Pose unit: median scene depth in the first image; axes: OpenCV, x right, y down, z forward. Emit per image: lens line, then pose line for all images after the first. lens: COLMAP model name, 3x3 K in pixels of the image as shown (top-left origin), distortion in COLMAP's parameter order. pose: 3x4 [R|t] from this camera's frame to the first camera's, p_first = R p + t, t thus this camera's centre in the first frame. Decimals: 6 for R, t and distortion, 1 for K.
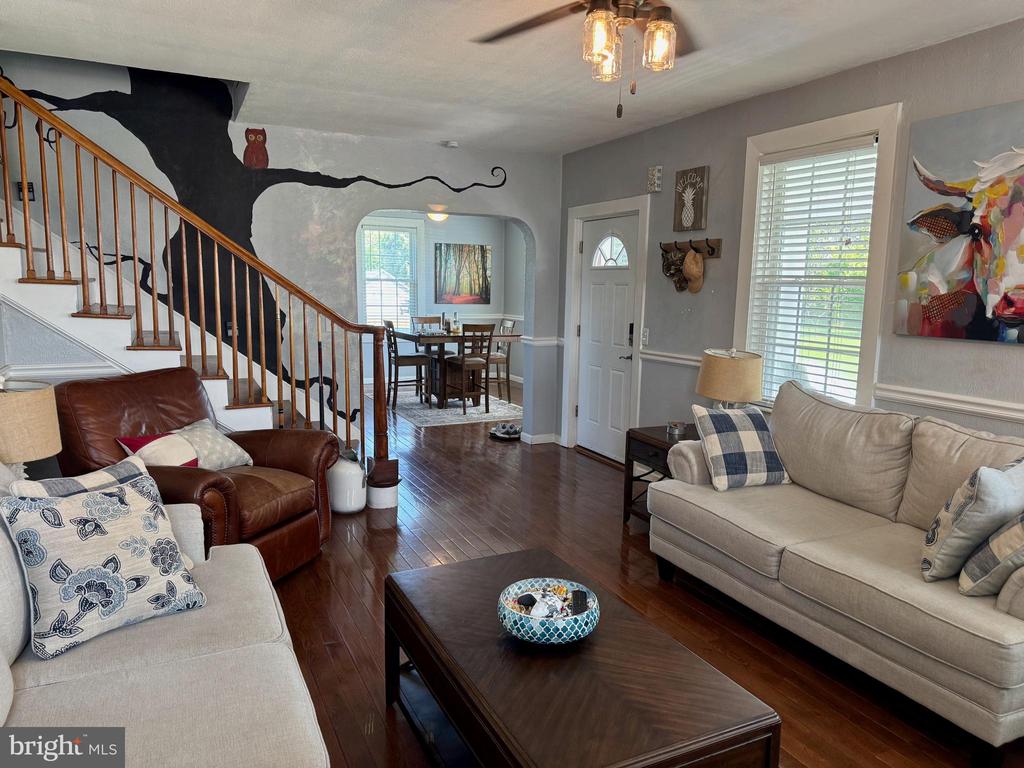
lens RADIAL K [[723.0, 0, 515.8], [0, 723.0, 383.5], [0, 0, 1]] dist [0.043565, -0.026768]
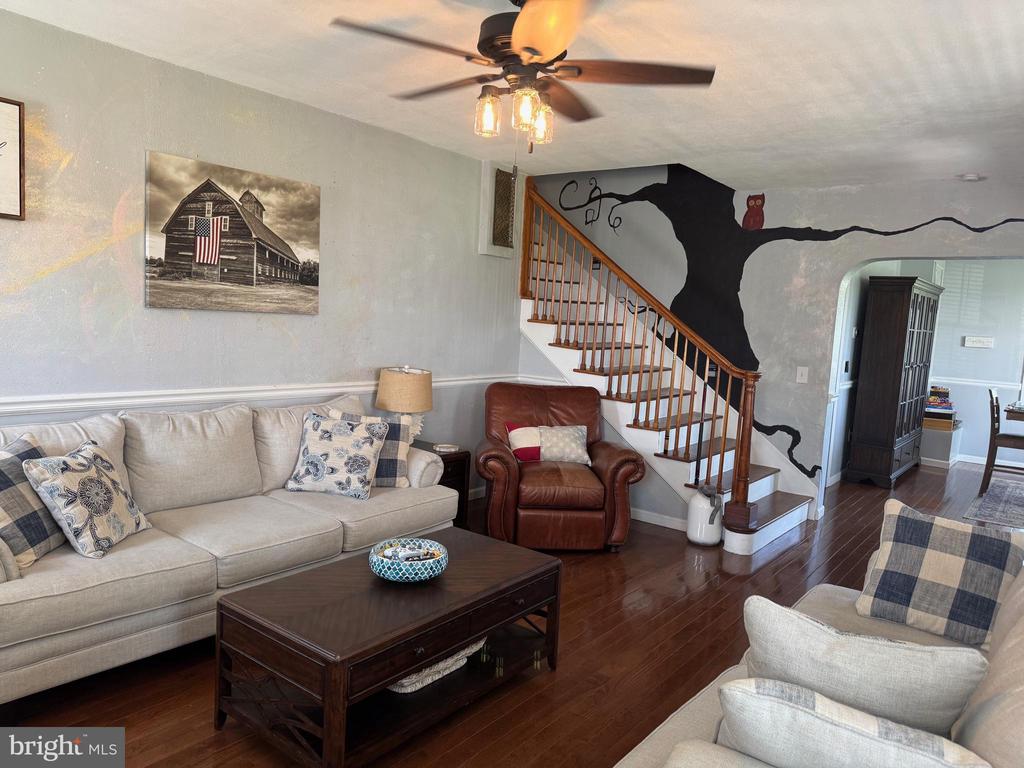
lens RADIAL K [[723.0, 0, 513.4], [0, 723.0, 384.4], [0, 0, 1]] dist [0.043565, -0.026768]
pose [[0.446352, 0.098854, -0.889380, 0.539319], [-0.174607, 0.984397, 0.021785, -0.025220], [0.877657, 0.145568, 0.456648, 0.225320]]
